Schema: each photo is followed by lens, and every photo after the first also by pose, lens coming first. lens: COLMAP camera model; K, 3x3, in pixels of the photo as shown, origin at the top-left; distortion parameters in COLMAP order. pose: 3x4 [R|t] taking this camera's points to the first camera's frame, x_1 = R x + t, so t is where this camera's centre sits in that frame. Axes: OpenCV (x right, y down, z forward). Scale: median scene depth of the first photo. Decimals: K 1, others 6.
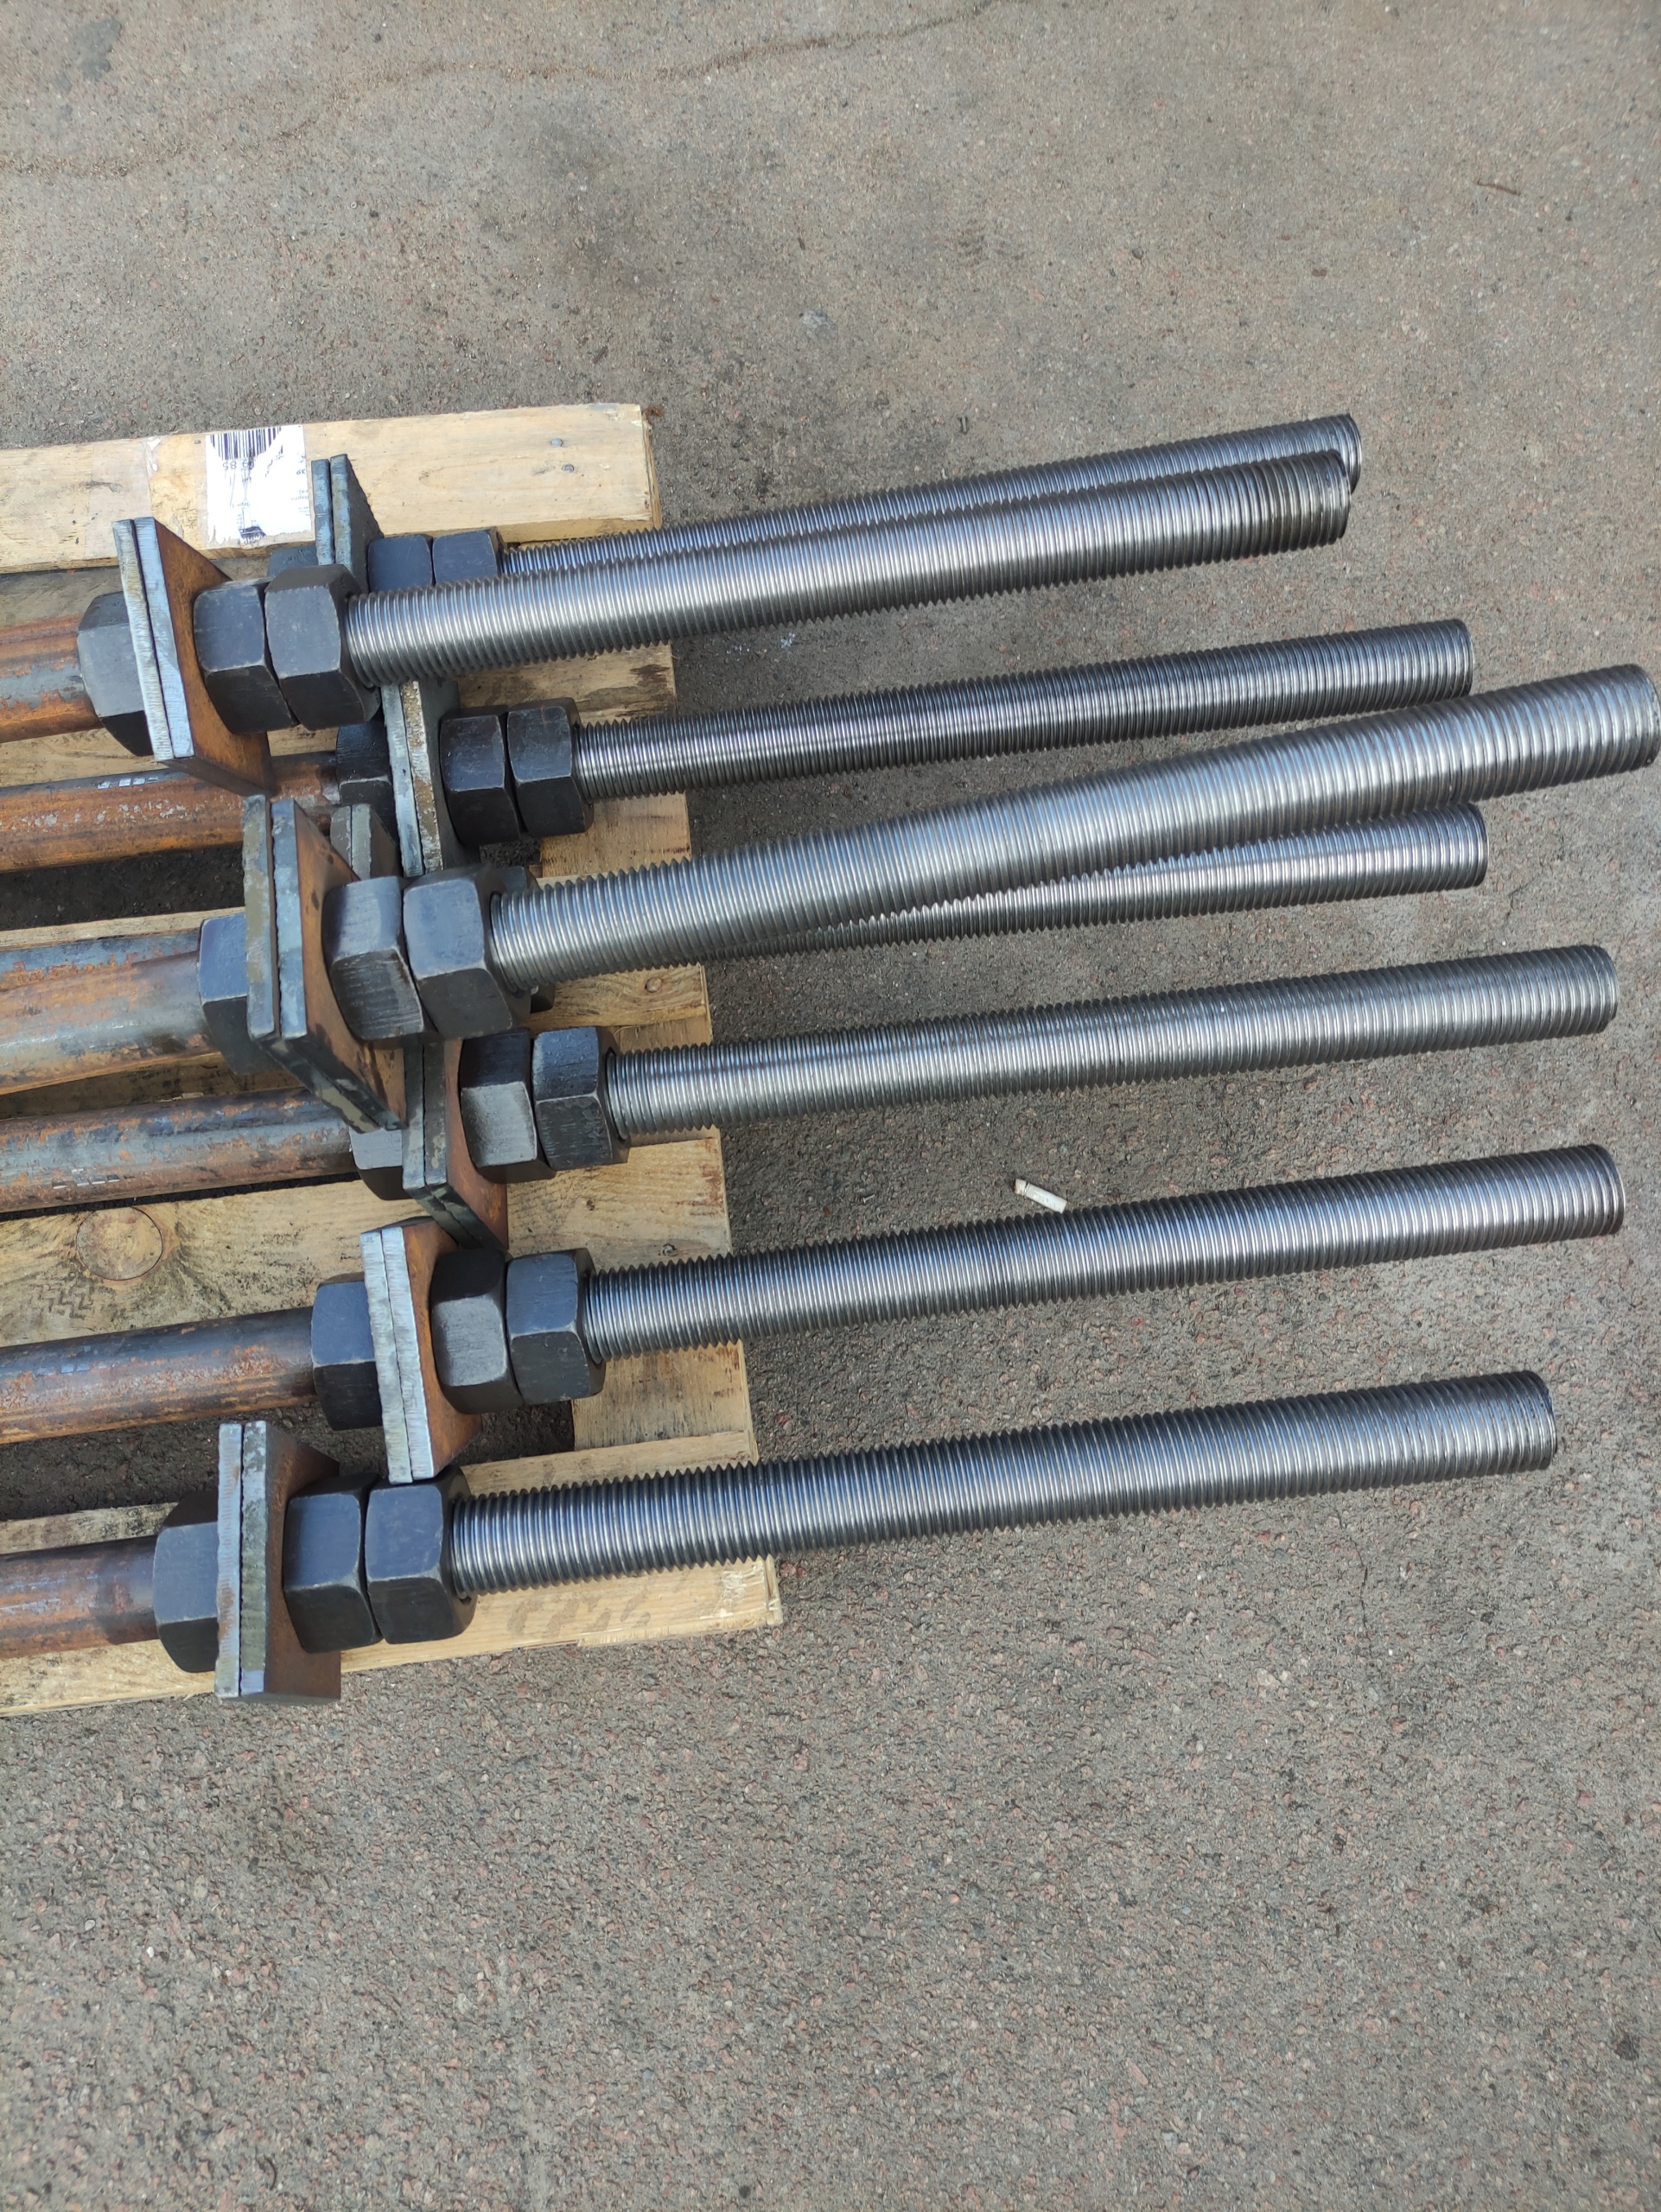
lens RADIAL K [[1658.9, 0, 830.5], [0, 1658.9, 1106.0], [0, 0, 1]] dist [0.014220, 0.002828]
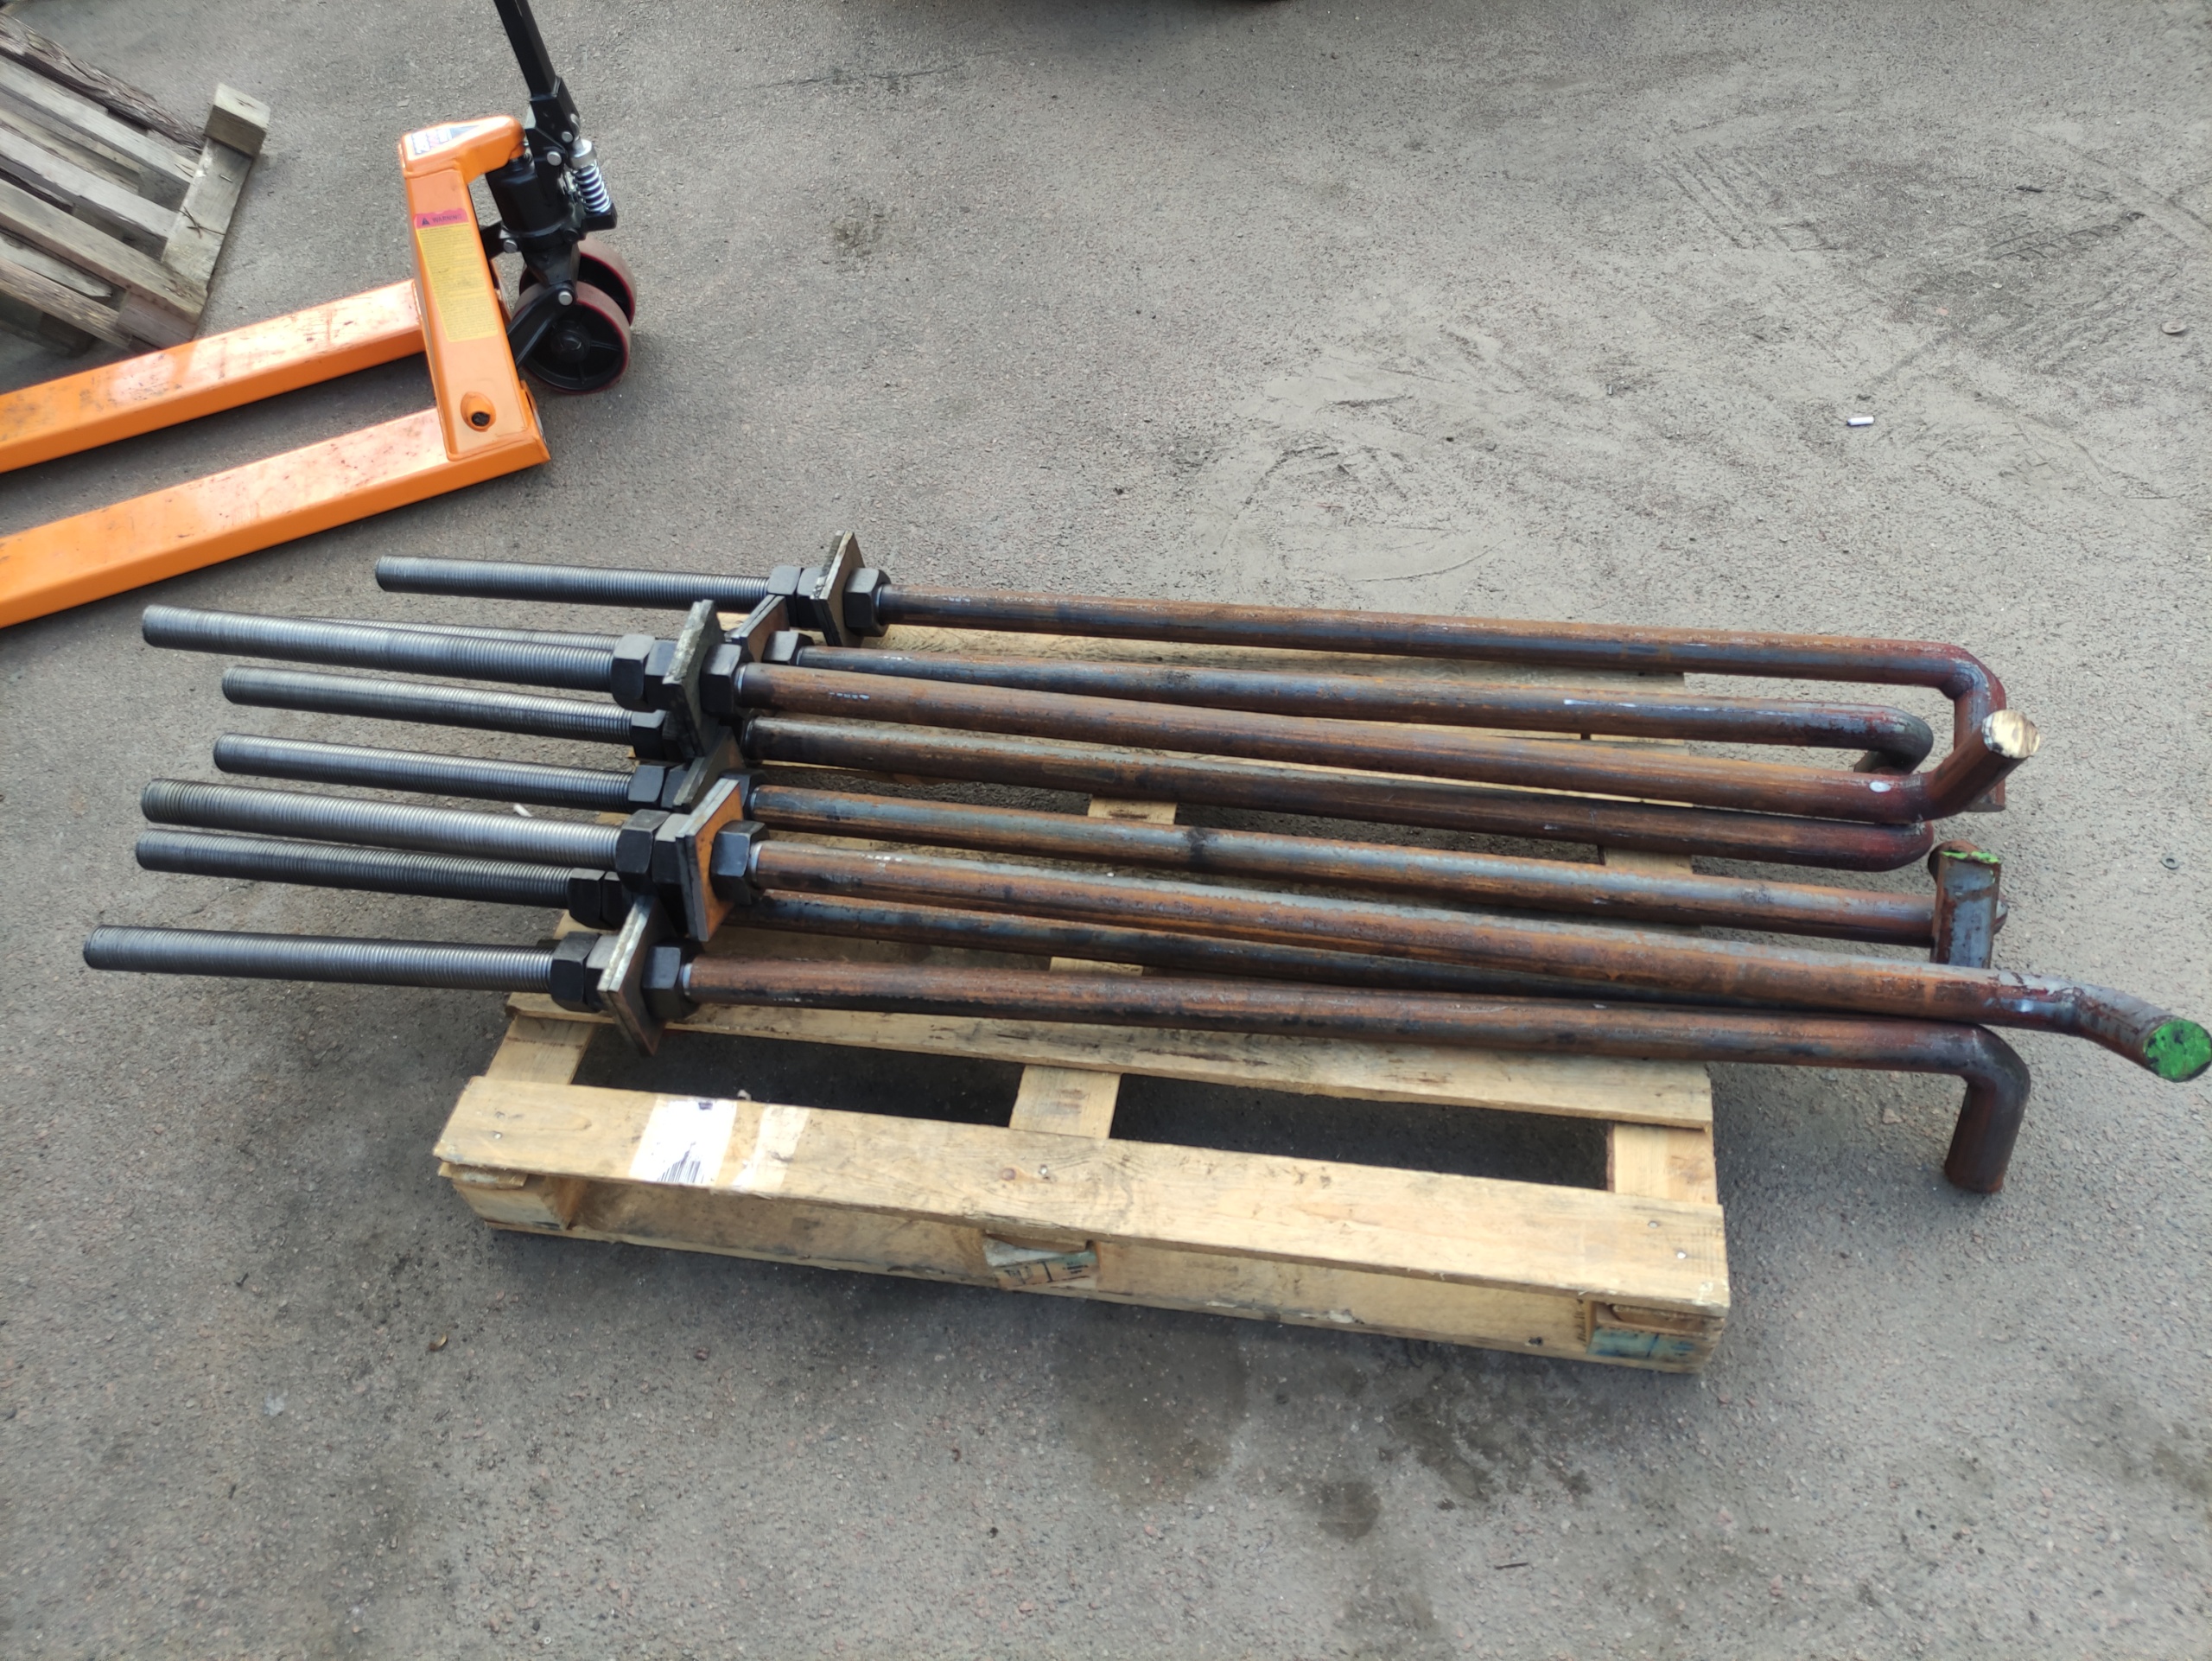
lens RADIAL K [[1625.8, 0, 1106.0], [0, 1625.8, 830.5], [0, 0, 1]] dist [0.041271, -0.005016]
pose [[-0.950598, -0.147047, 0.273388, -1.046303], [0.310184, -0.484701, 0.817833, -1.302036], [0.012251, 0.862231, 0.506367, 0.038648]]
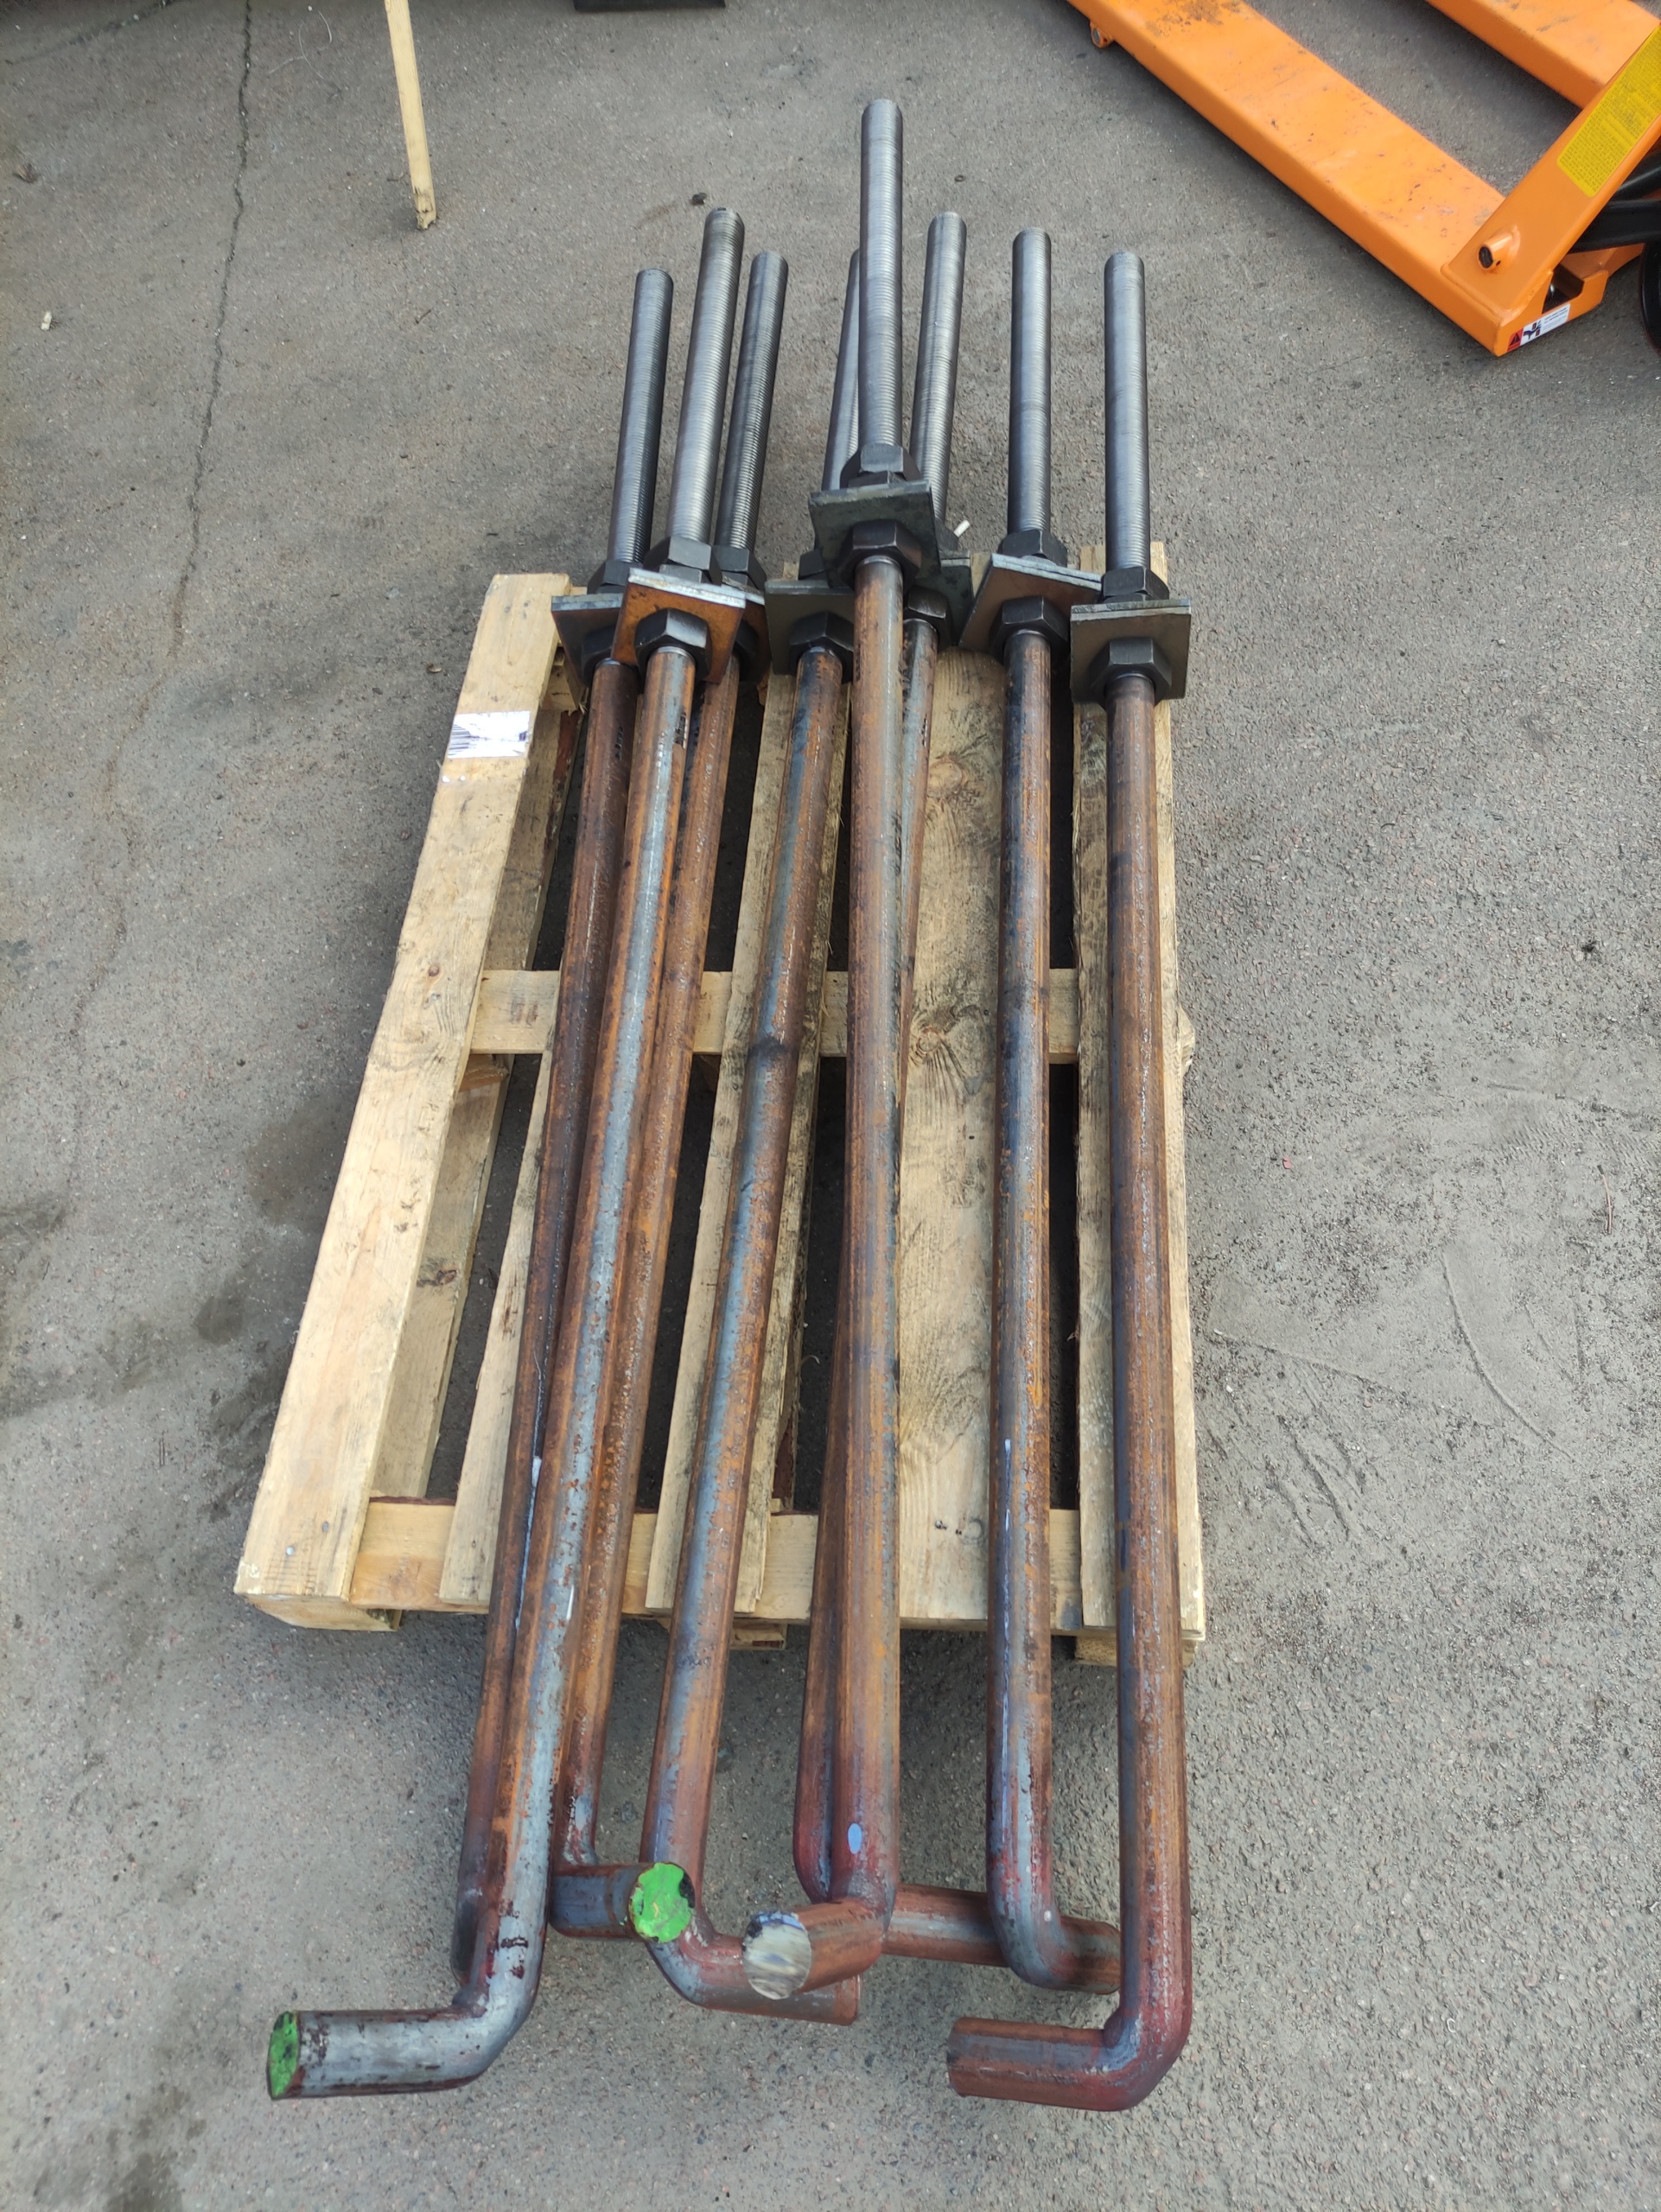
lens RADIAL K [[1625.8, 0, 830.5], [0, 1625.8, 1106.0], [0, 0, 1]] dist [0.041271, -0.005016]
pose [[0.183932, -0.862648, 0.471177, -1.391759], [0.955816, 0.268799, 0.119006, -0.137059], [-0.229312, 0.428469, 0.873974, -0.375279]]
